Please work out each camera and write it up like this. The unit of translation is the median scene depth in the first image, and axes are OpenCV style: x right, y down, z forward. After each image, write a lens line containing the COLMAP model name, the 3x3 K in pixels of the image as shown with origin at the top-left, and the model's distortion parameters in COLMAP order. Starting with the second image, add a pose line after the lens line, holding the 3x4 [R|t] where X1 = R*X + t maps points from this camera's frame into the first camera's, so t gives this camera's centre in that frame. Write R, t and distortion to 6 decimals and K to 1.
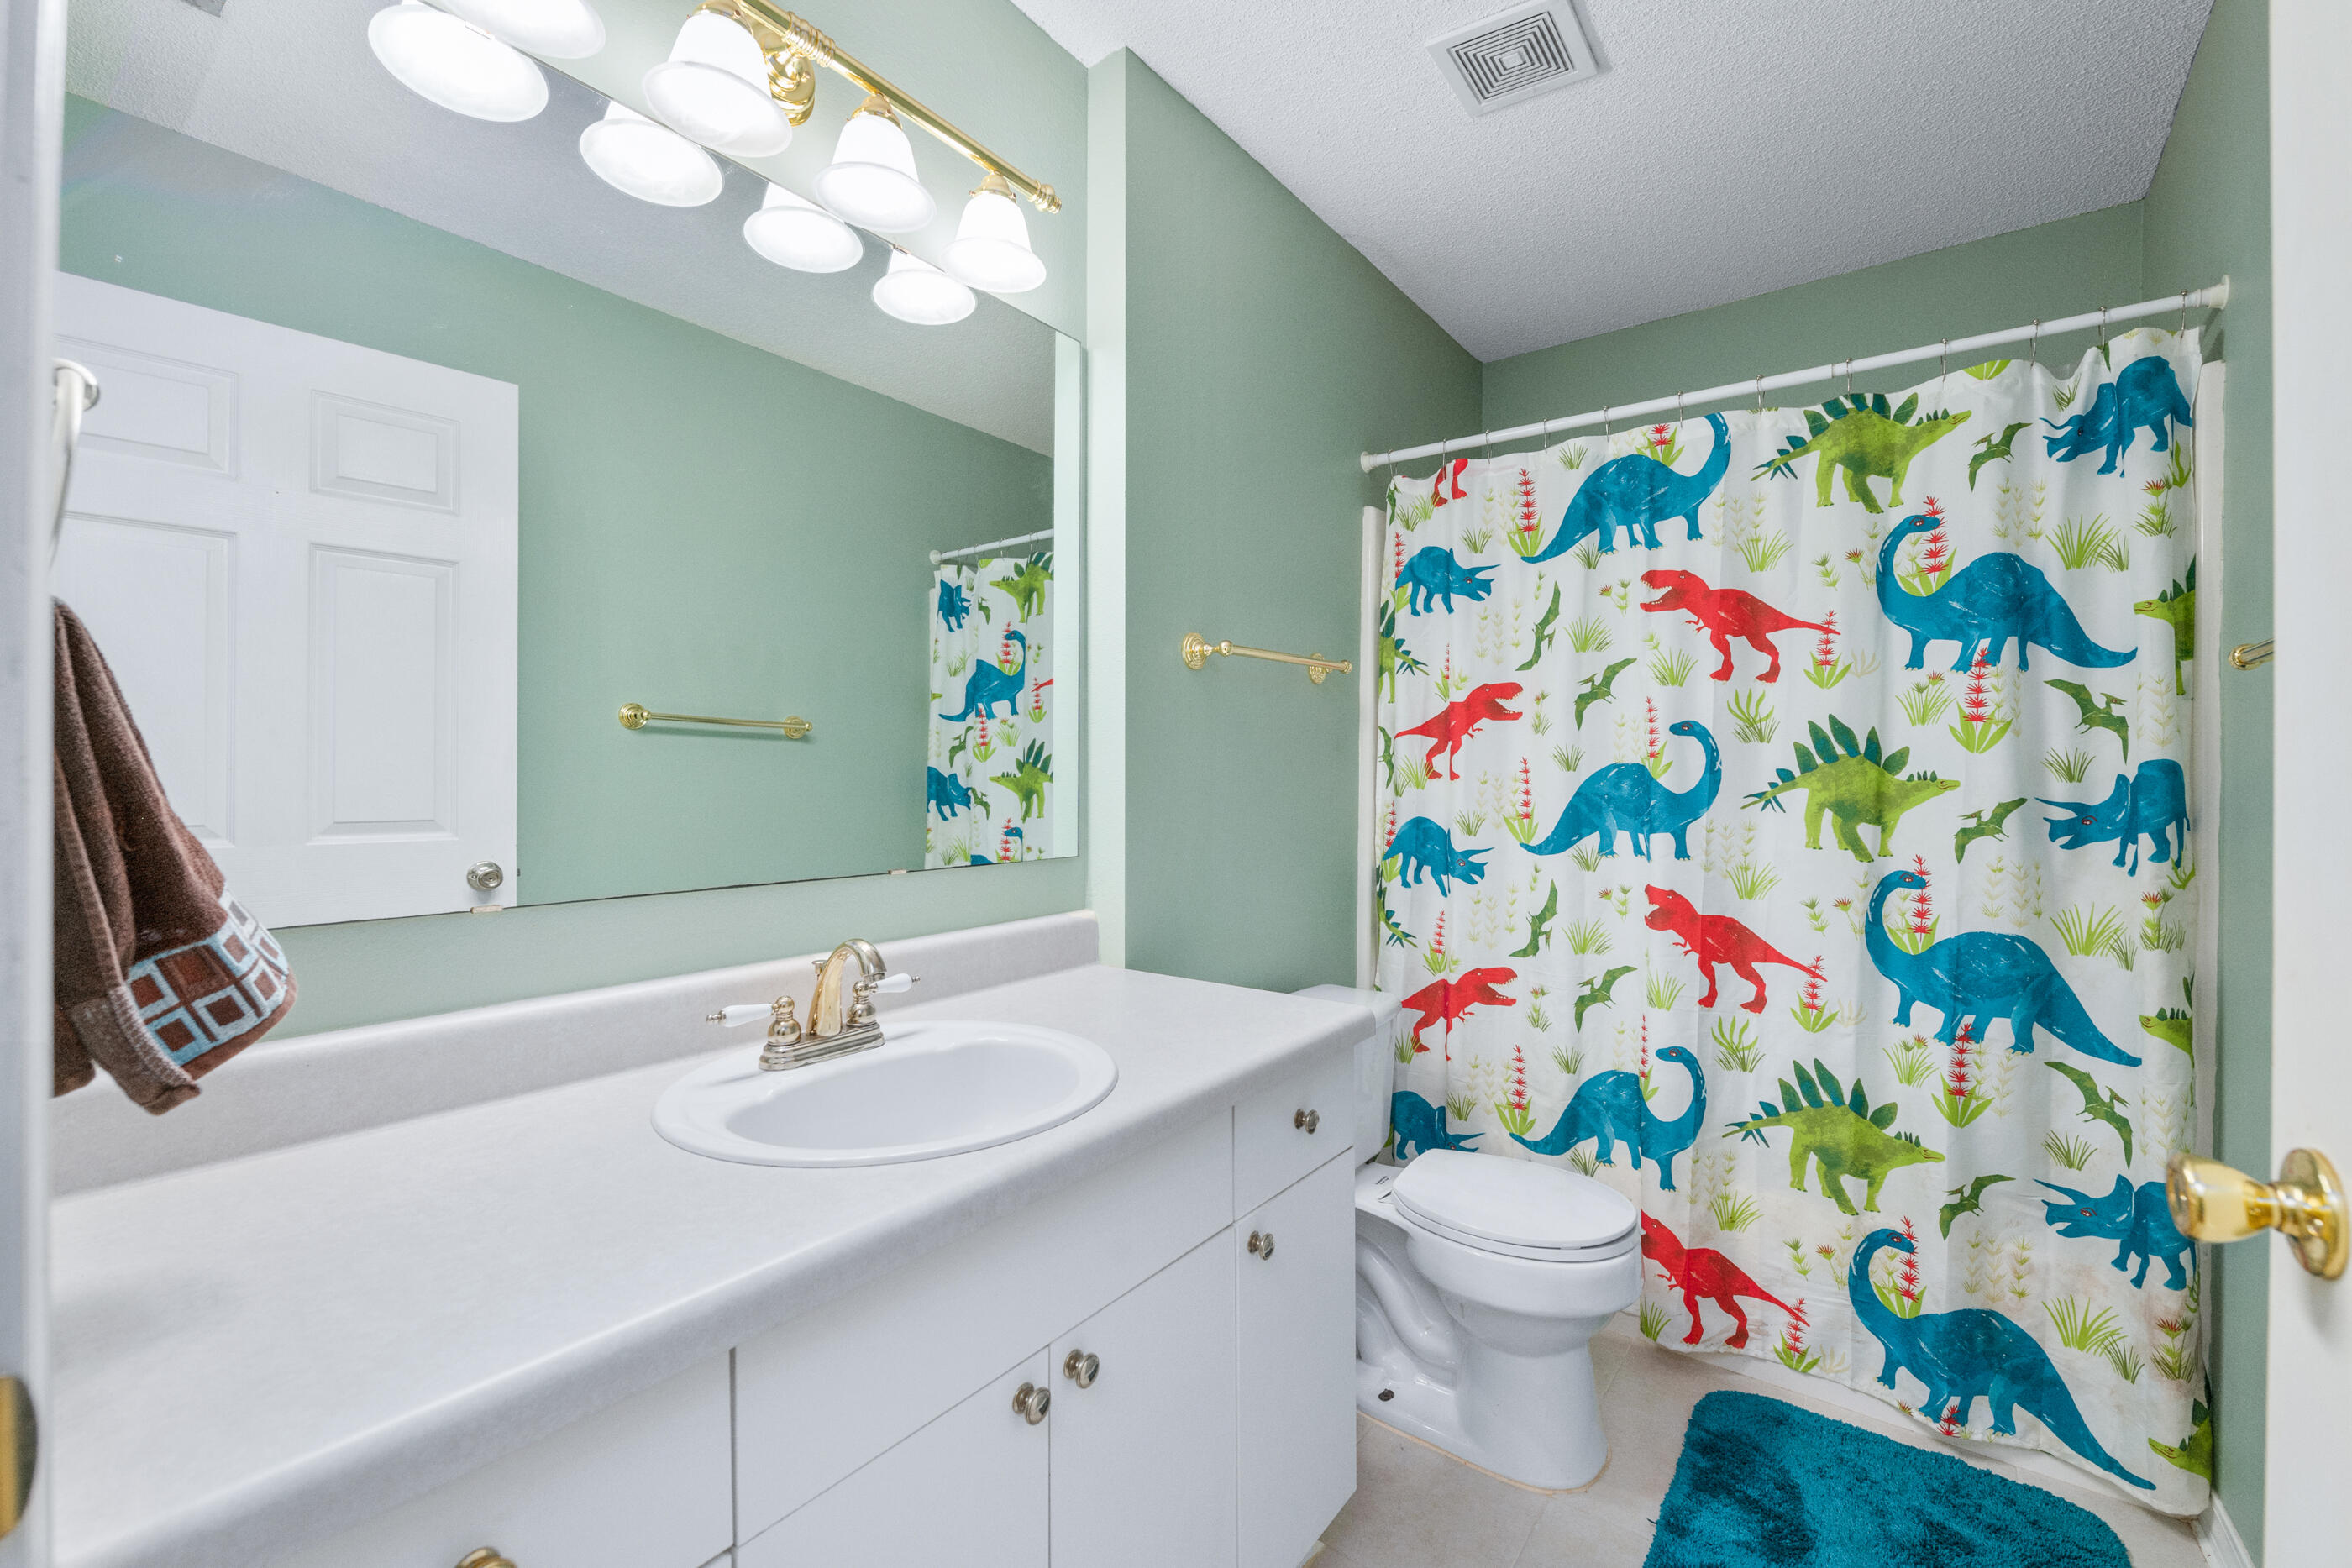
lens RADIAL K [[1001.5, 0, 1178.5], [0, 1001.5, 778.8], [0, 0, 1]] dist [0.004846, -0.002444]
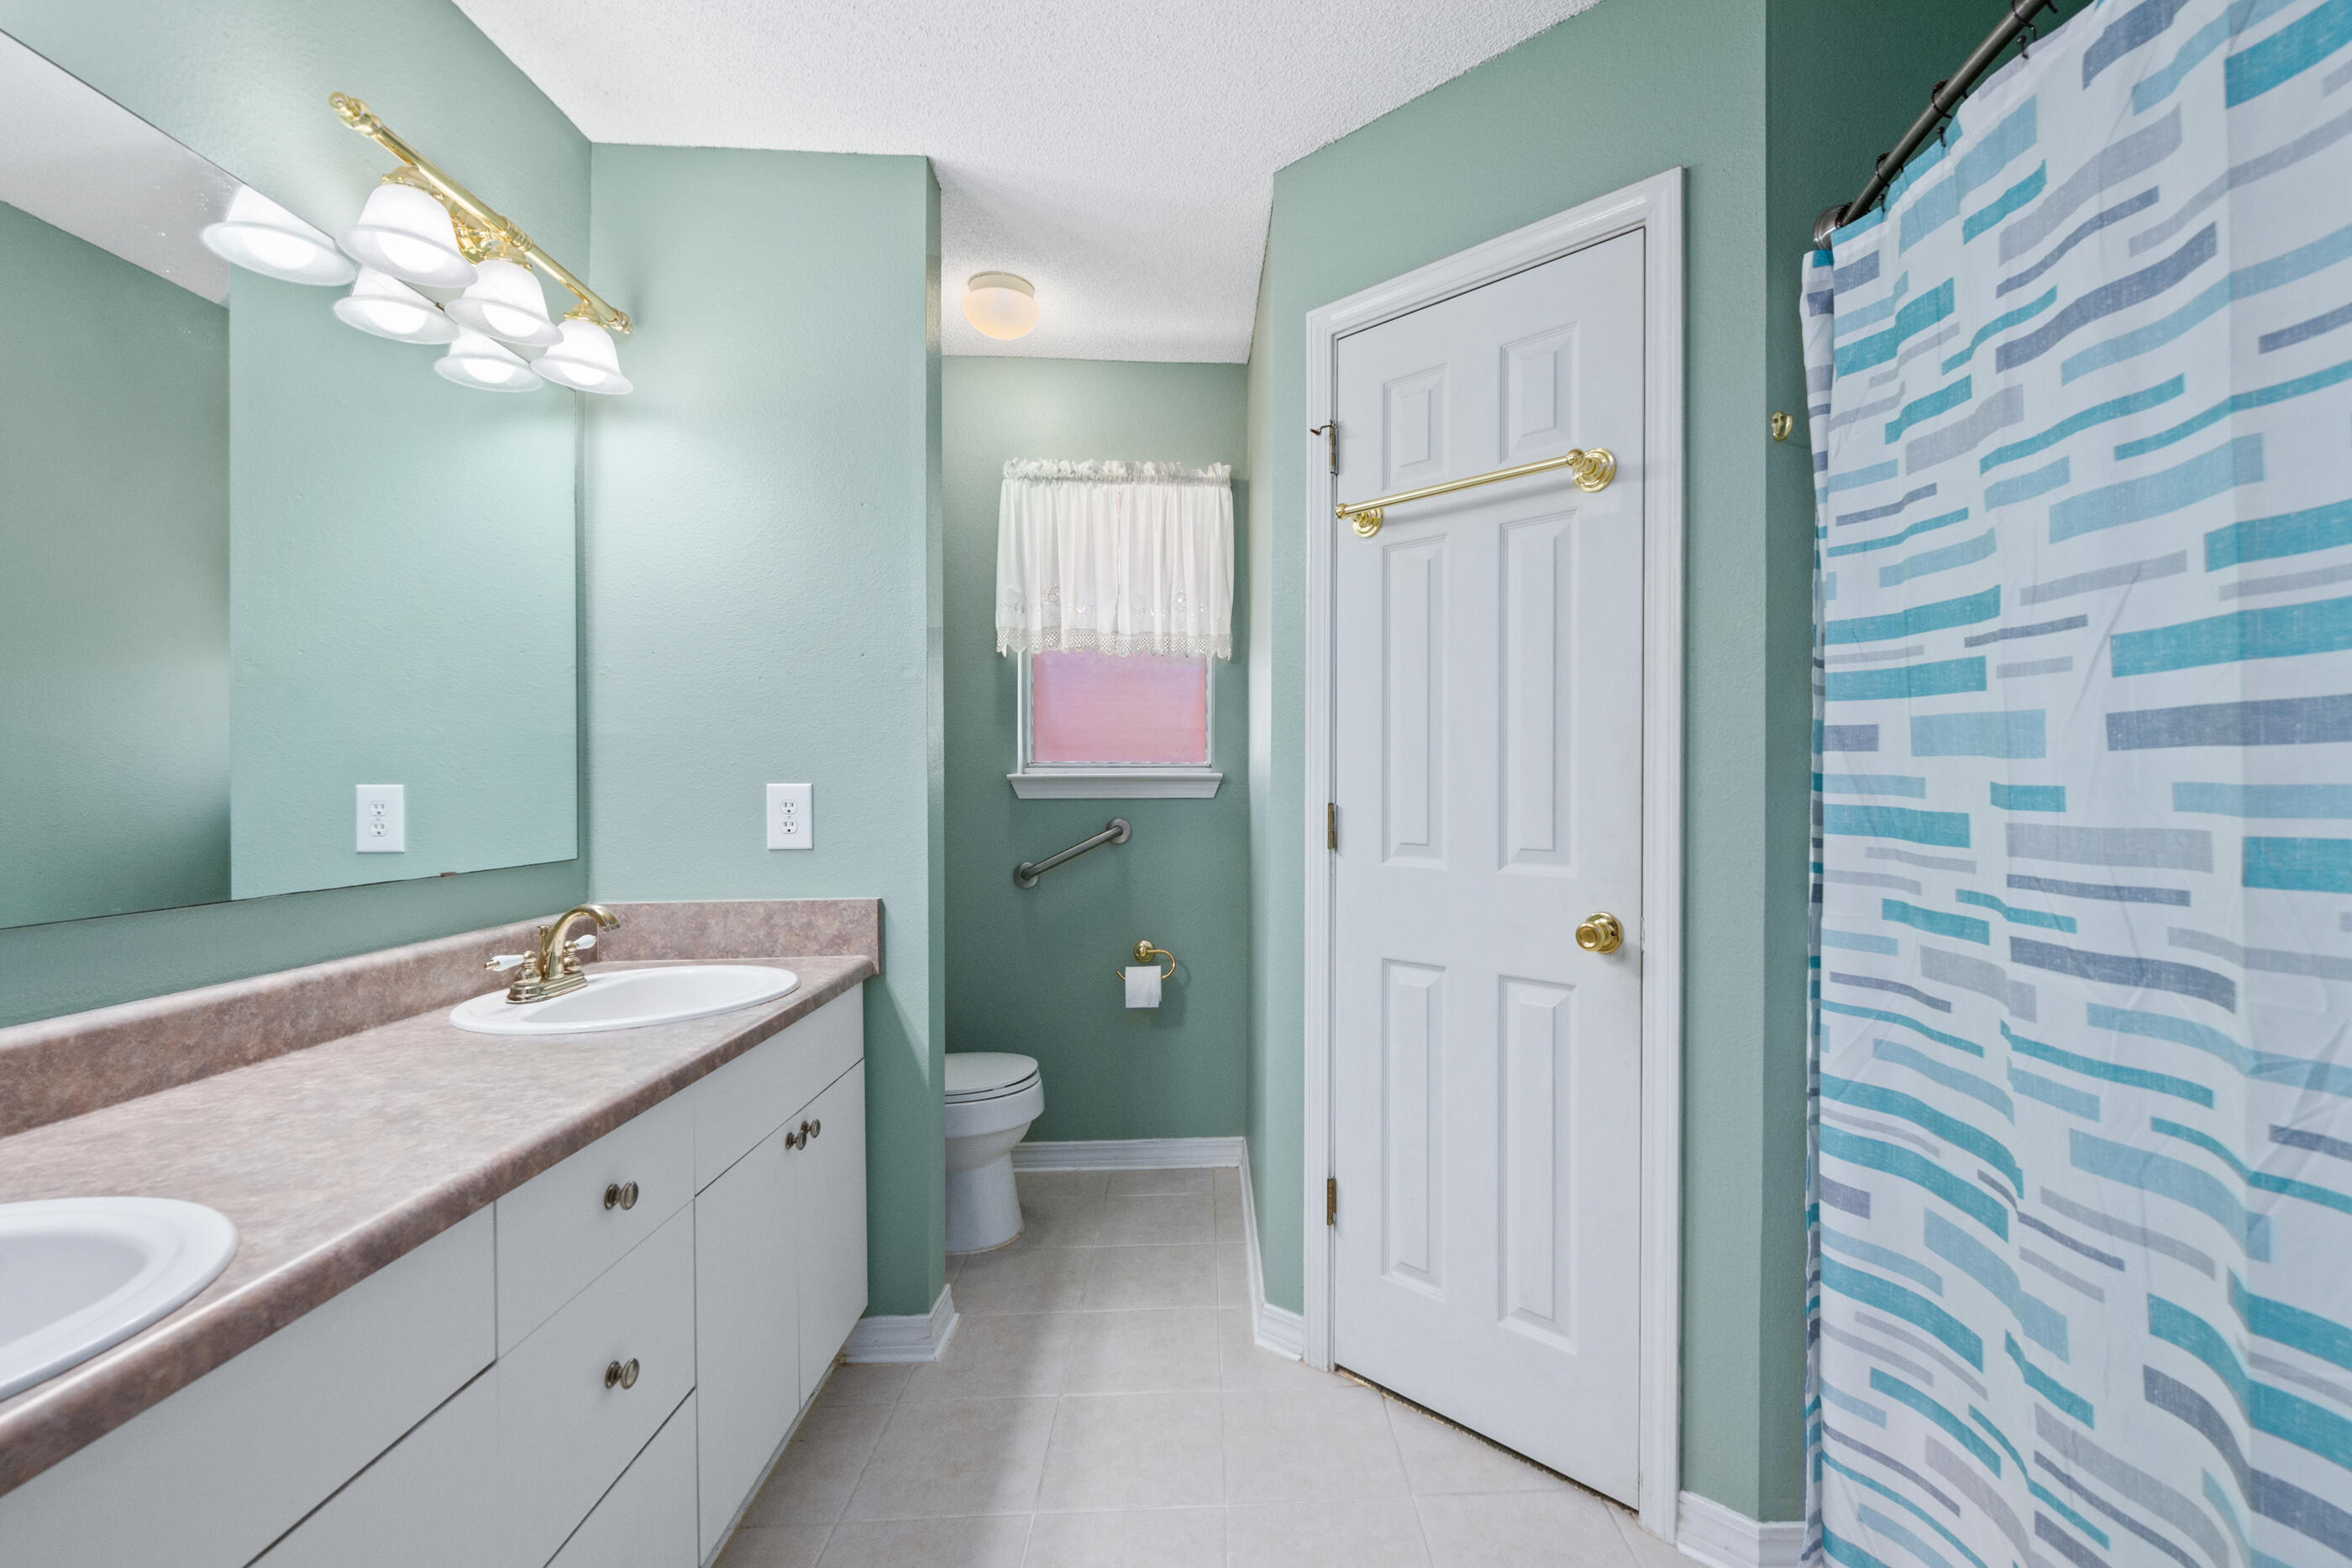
lens RADIAL K [[954.0, 0, 1175.1], [0, 954.0, 779.8], [0, 0, 1]] dist [-0.002787, -0.001155]
pose [[0.816231, -0.019978, 0.577381, -0.264201], [0.020389, 0.999775, 0.005769, -0.001922], [-0.577366, 0.007064, 0.816455, -0.357876]]
